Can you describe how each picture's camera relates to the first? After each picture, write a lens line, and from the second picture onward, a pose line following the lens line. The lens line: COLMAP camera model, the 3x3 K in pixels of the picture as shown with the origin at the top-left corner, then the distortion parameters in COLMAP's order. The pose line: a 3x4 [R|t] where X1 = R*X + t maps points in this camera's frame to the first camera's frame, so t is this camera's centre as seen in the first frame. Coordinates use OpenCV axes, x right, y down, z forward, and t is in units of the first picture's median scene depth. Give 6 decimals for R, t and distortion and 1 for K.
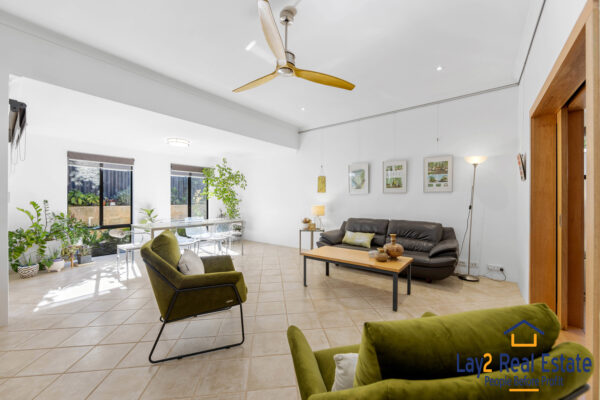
lens RADIAL K [[237.1, 0, 304.7], [0, 237.1, 200.1], [0, 0, 1]] dist [-0.004421, -0.000362]
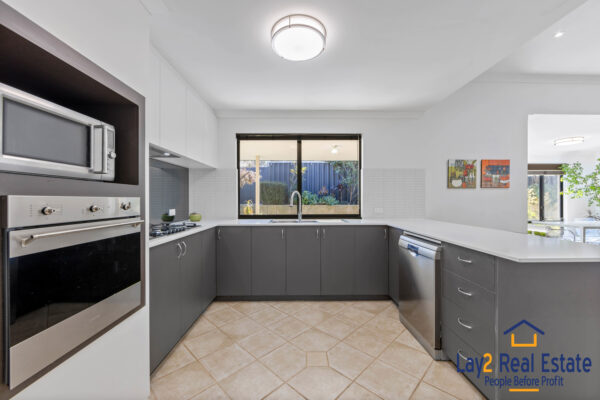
lens RADIAL K [[237.1, 0, 299.0], [0, 237.1, 200.0], [0, 0, 1]] dist [-0.004421, -0.000362]
pose [[0.614920, 0.001053, -0.788589, -0.463379], [-0.001941, 0.999998, -0.000179, 0.005096], [0.788587, 0.001641, 0.614921, -0.497194]]
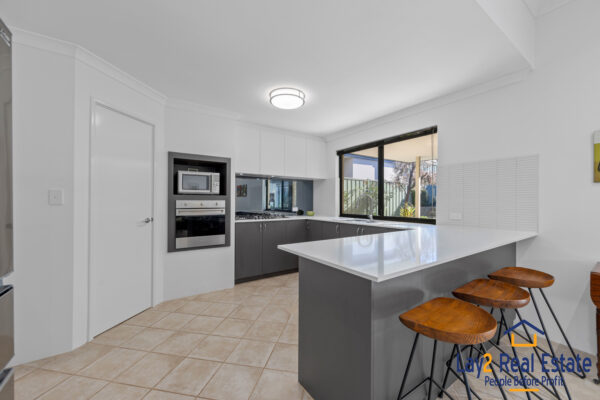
lens RADIAL K [[237.1, 0, 299.1], [0, 237.1, 199.3], [0, 0, 1]] dist [-0.004421, -0.000362]
pose [[-0.321024, -0.007213, -0.947044, -0.222878], [-0.005746, 0.999967, -0.005668, 0.001554], [0.947054, 0.003622, -0.321055, -0.061395]]
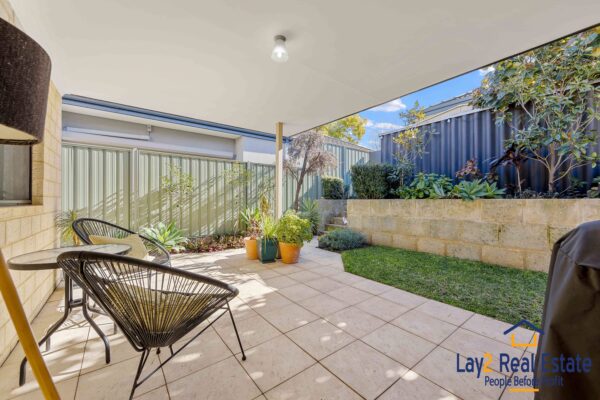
lens RADIAL K [[237.1, 0, 297.2], [0, 237.1, 198.3], [0, 0, 1]] dist [-0.004421, -0.000362]
pose [[-0.263371, -0.008049, -0.964661, -0.804964], [-0.000033, 0.999965, -0.008334, 0.046139], [0.964695, -0.002163, -0.263362, 0.443953]]
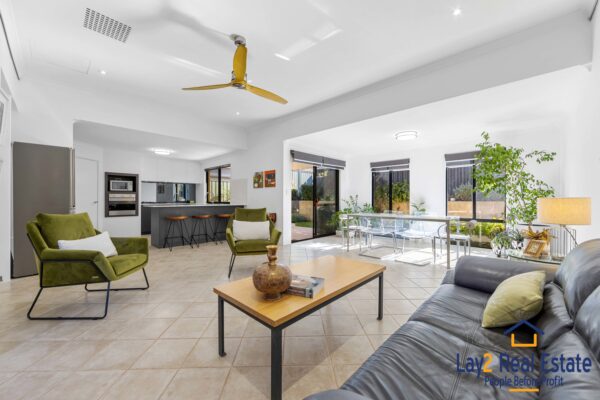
lens RADIAL K [[237.1, 0, 303.4], [0, 237.1, 200.9], [0, 0, 1]] dist [-0.004421, -0.000362]
pose [[-0.100242, 0.002026, -0.994961, 0.529186], [-0.002898, 0.999993, 0.002328, 0.036213], [0.994959, 0.003117, -0.100236, 0.678032]]
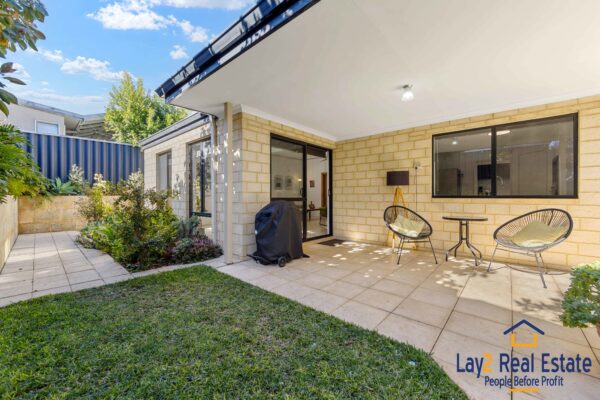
lens RADIAL K [[237.1, 0, 300.0], [0, 237.1, 197.7], [0, 0, 1]] dist [-0.004421, -0.000362]
pose [[0.068050, -0.007121, 0.997657, -1.873662], [0.003615, 0.999970, 0.006891, 0.048653], [-0.997675, 0.003137, 0.068074, 0.545713]]
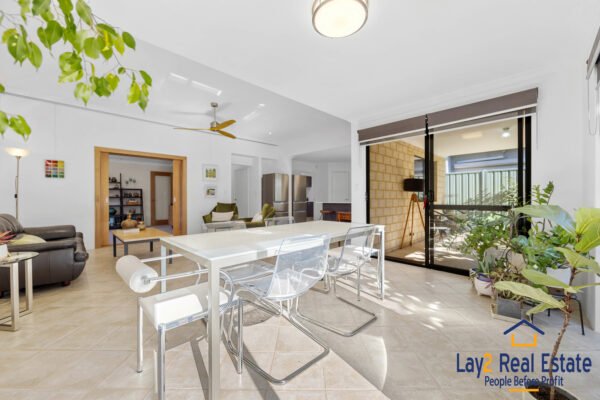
lens RADIAL K [[237.1, 0, 303.8], [0, 237.1, 196.8], [0, 0, 1]] dist [-0.004421, -0.000362]
pose [[-0.990460, 0.004915, 0.137710, -0.542054], [0.004717, 0.999987, -0.001760, 0.031742], [-0.137717, -0.001093, -0.990471, 1.390967]]
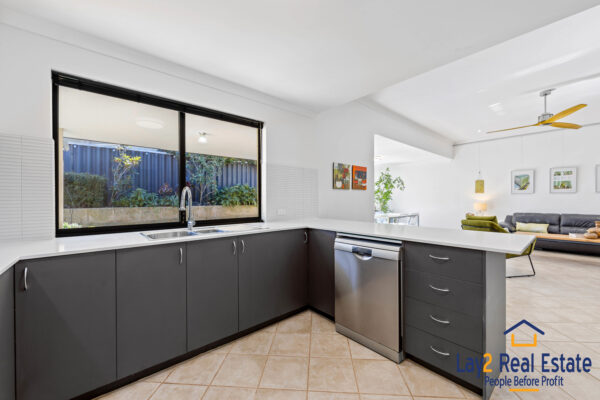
lens RADIAL K [[237.1, 0, 300.8], [0, 237.1, 199.9], [0, 0, 1]] dist [-0.004421, -0.000362]
pose [[0.979734, -0.003165, -0.200280, -0.692157], [0.002940, 0.999995, -0.001424, 0.005482], [0.200284, 0.000807, 0.979738, -0.484569]]
